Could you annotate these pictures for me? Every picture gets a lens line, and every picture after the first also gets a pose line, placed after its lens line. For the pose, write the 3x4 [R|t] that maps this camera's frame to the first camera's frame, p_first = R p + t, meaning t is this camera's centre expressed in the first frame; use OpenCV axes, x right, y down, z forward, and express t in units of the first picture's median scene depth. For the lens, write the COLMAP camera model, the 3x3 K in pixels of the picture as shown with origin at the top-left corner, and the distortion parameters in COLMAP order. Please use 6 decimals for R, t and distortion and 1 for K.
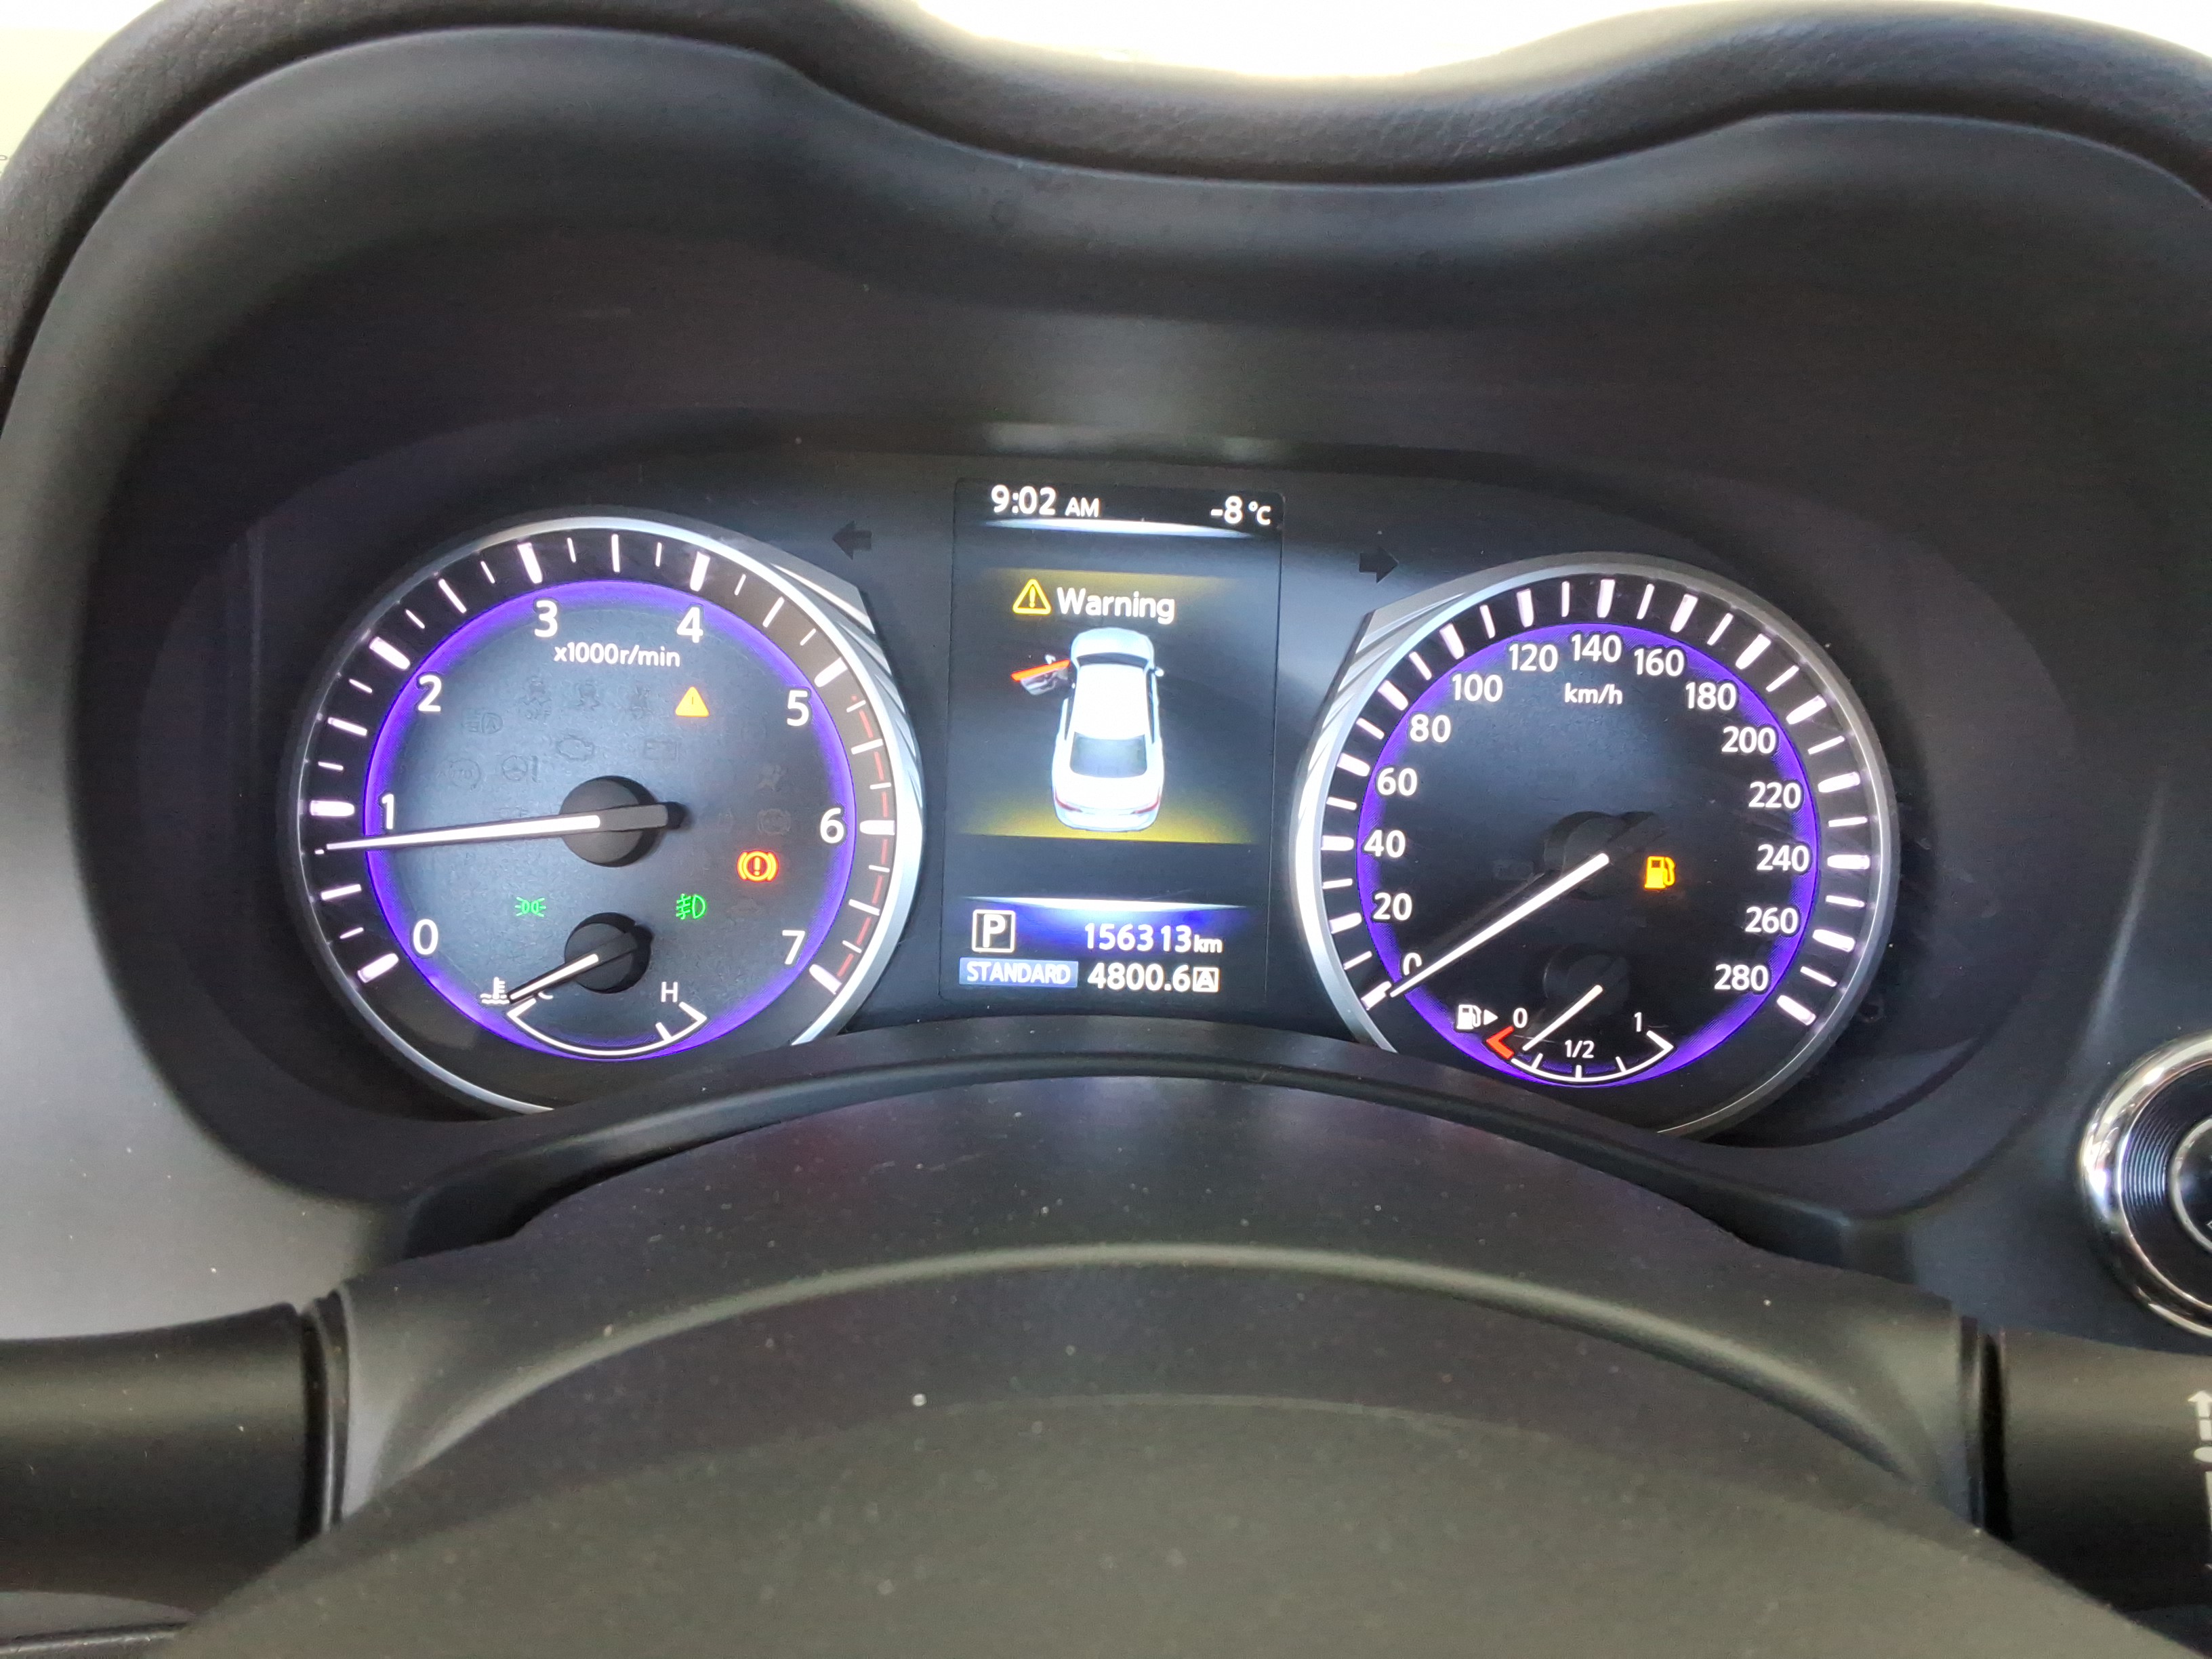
lens RADIAL K [[1752.1, 0, 1103.5], [0, 1752.1, 870.9], [0, 0, 1]] dist [0.117985, -0.180316]
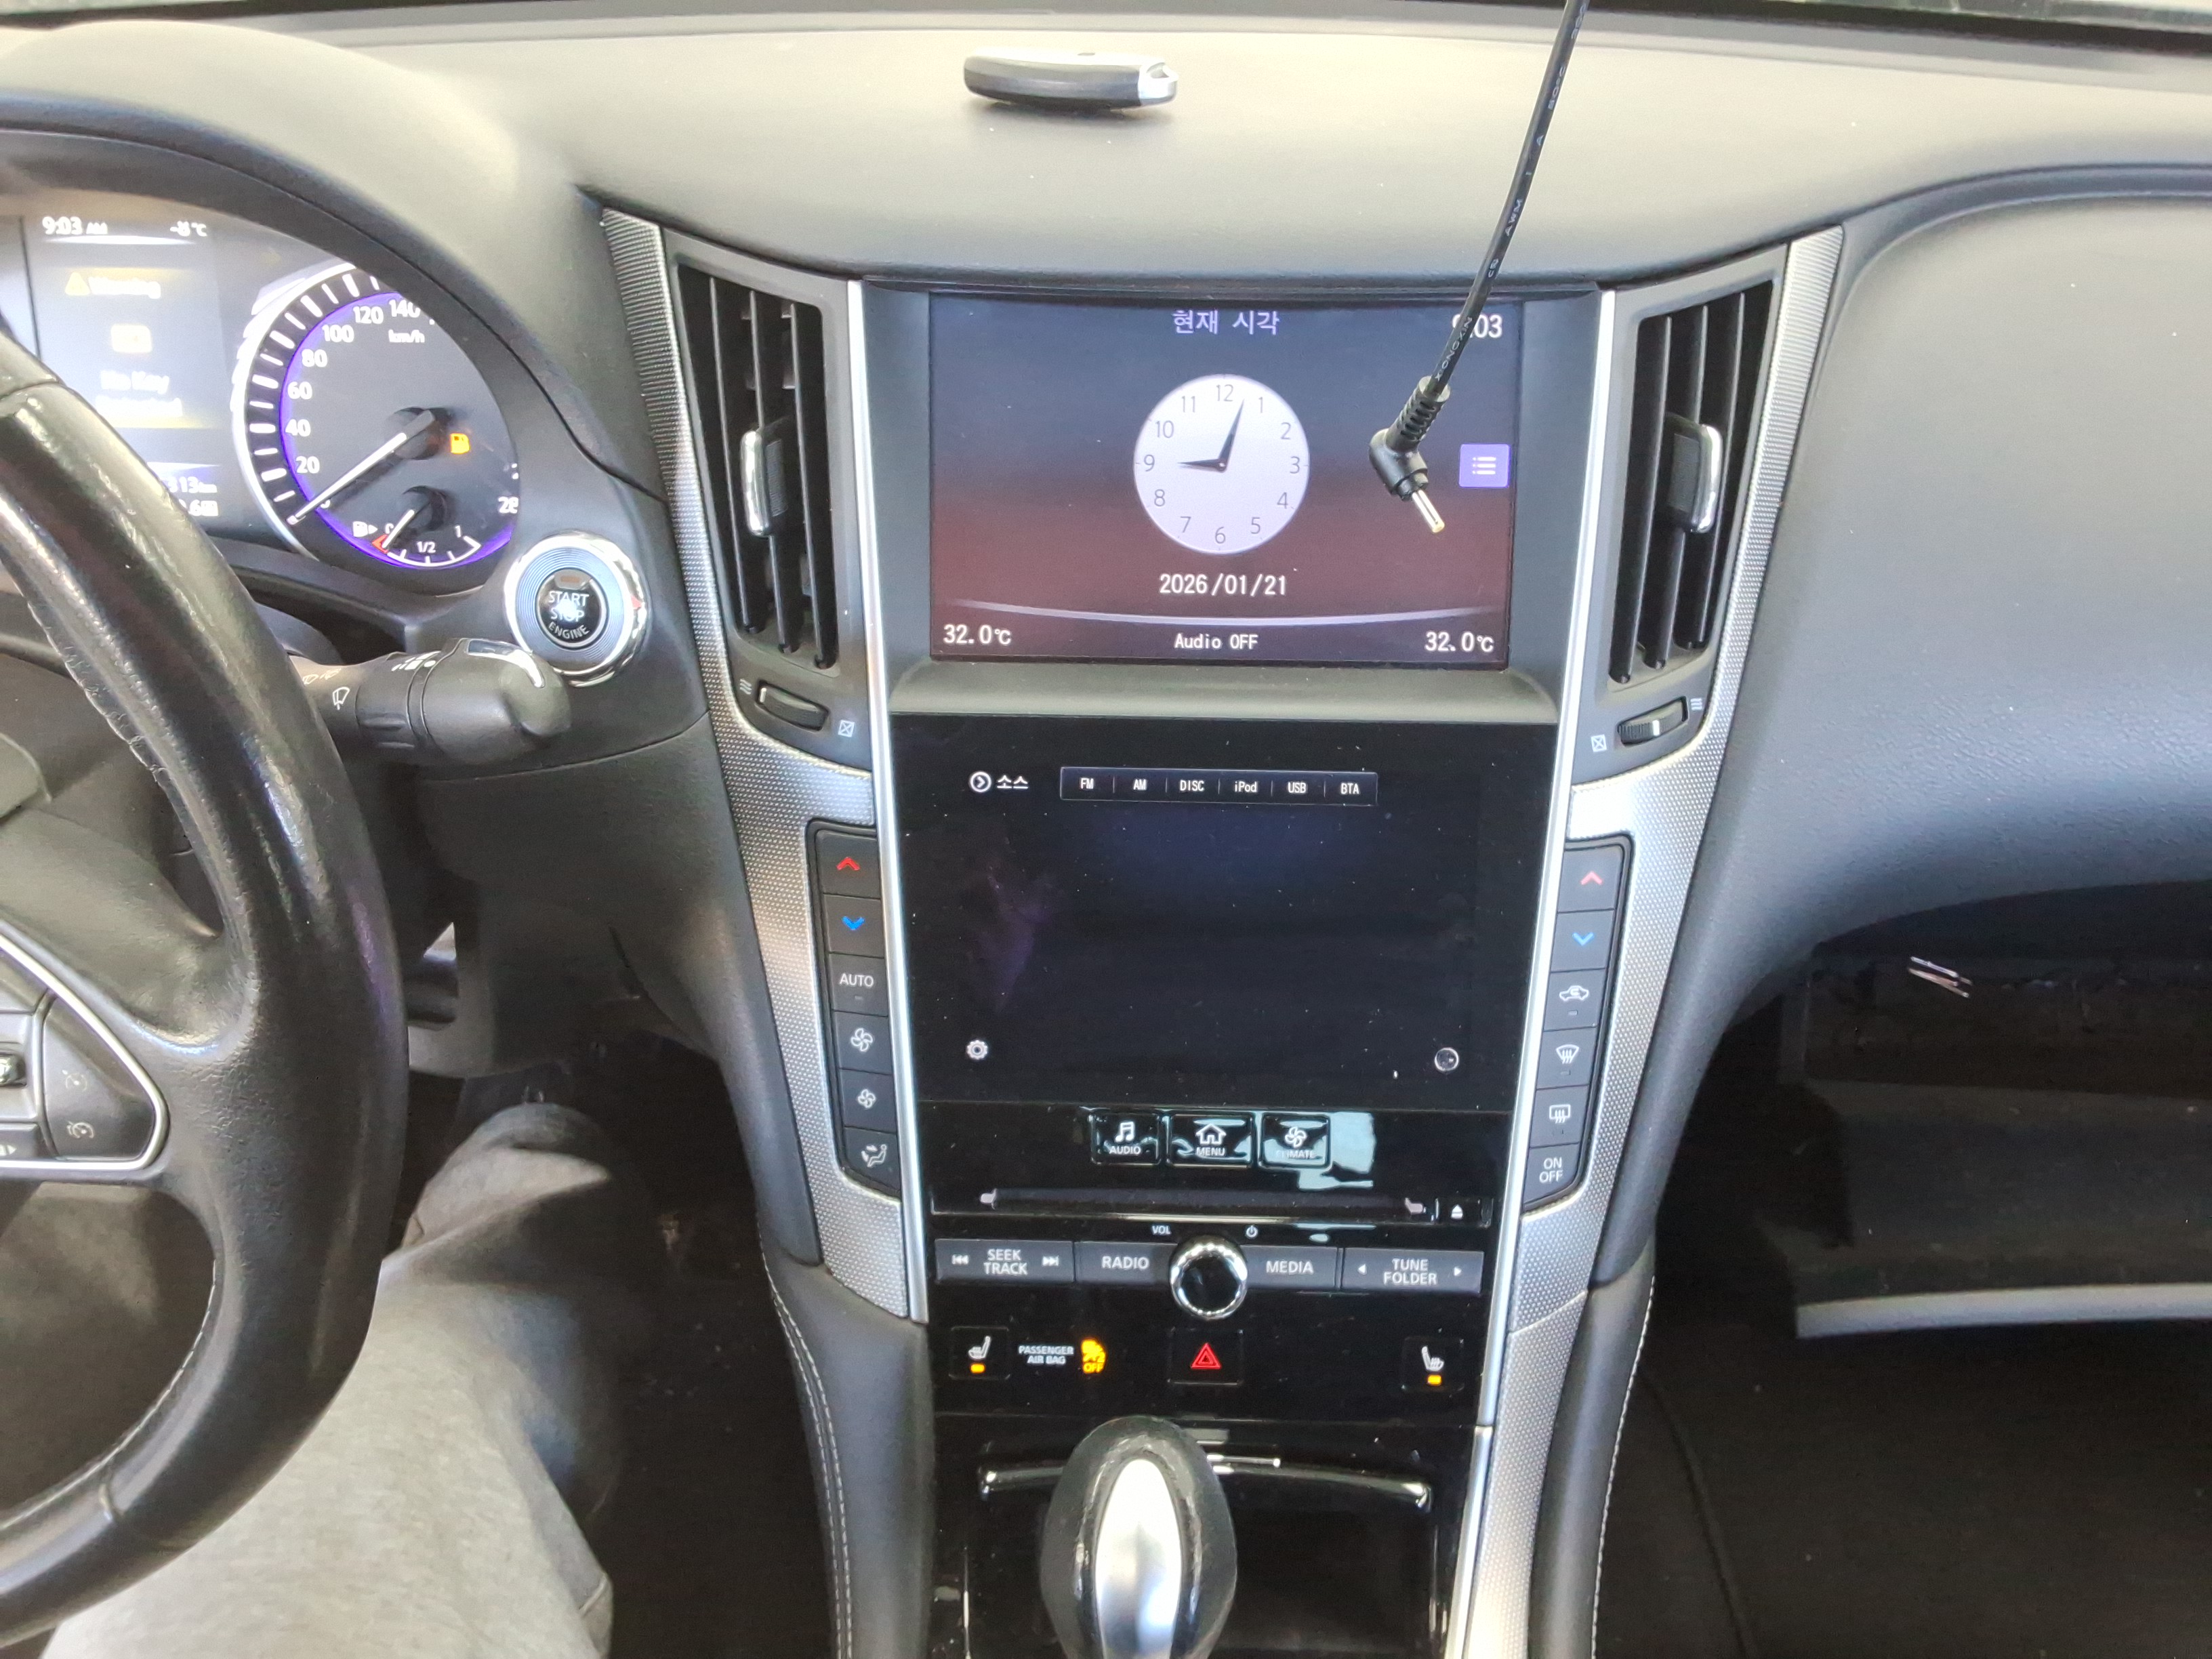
lens RADIAL K [[1724.7, 0, 1100.7], [0, 1724.7, 859.0], [0, 0, 1]] dist [0.111008, -0.170102]
pose [[0.998556, 0.001195, -0.053709, 1.045961], [0.012566, 0.966824, 0.255133, -0.036017], [0.052232, -0.255440, 0.965413, -0.740959]]
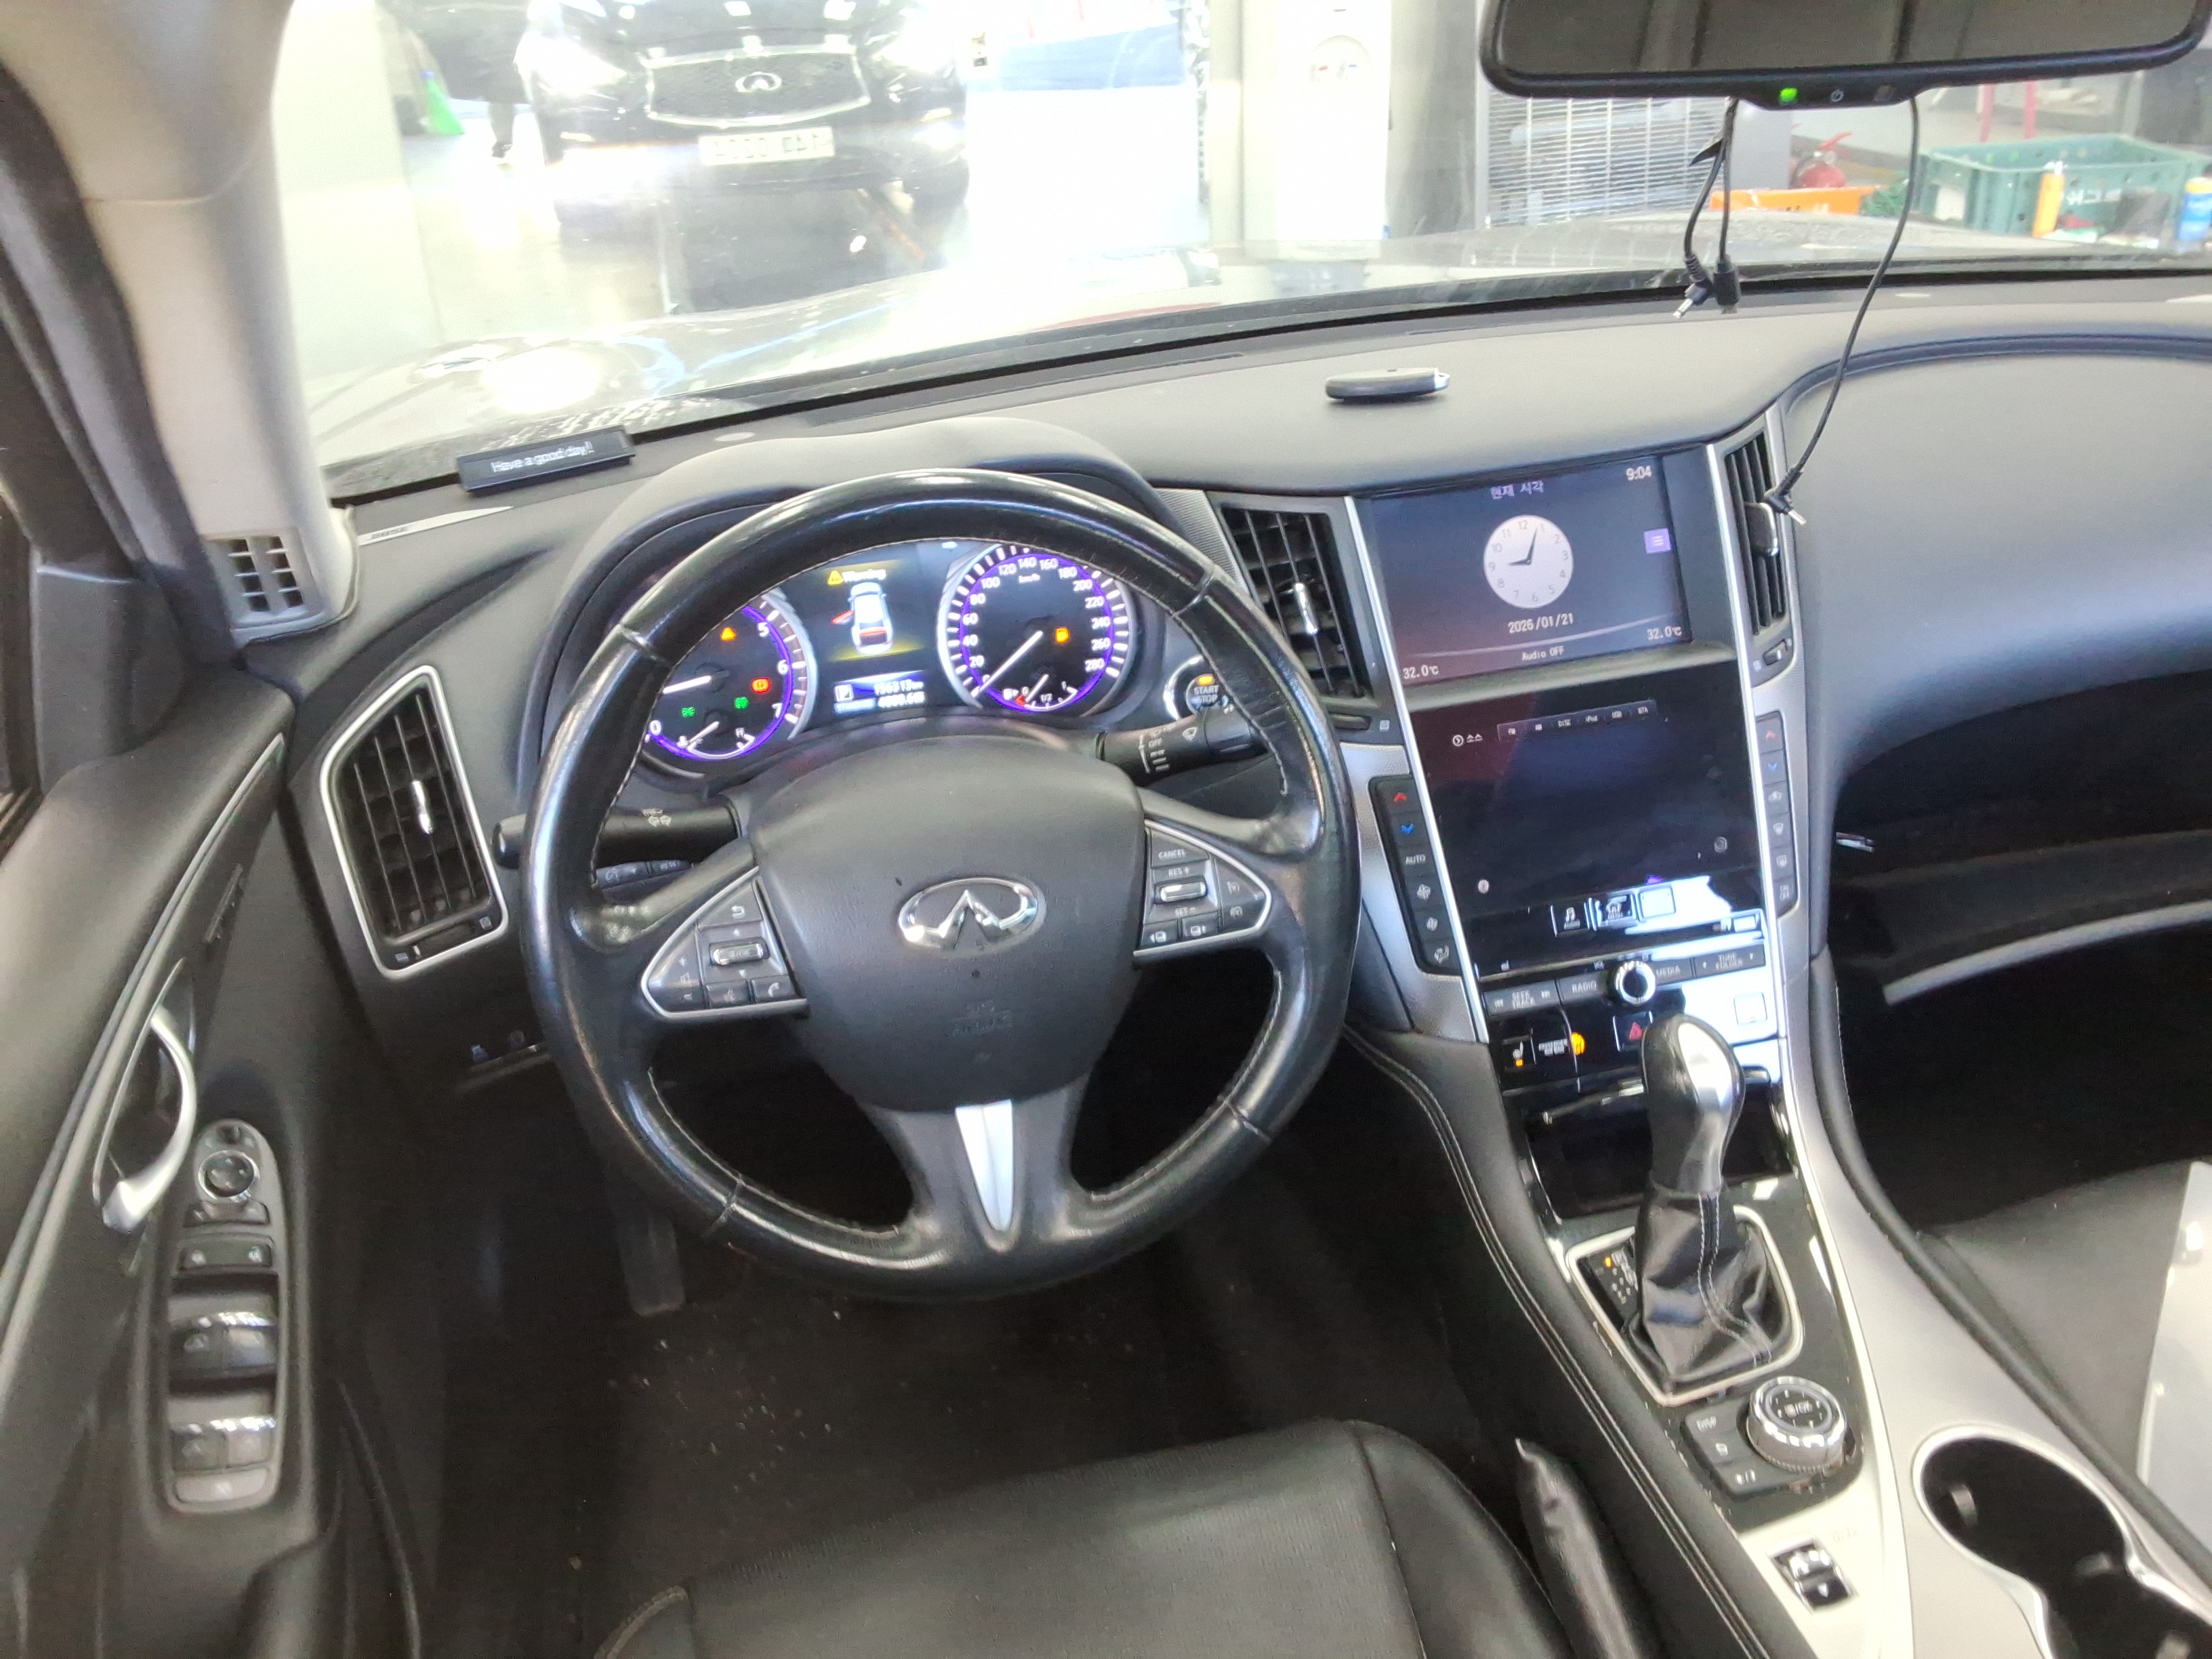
lens RADIAL K [[1724.7, 0, 1100.7], [0, 1724.7, 859.0], [0, 0, 1]] dist [0.111008, -0.170102]
pose [[0.973339, -0.189659, 0.129001, -0.070409], [0.172933, 0.976252, 0.130481, 0.001614], [-0.150685, -0.104693, 0.983023, -1.932348]]
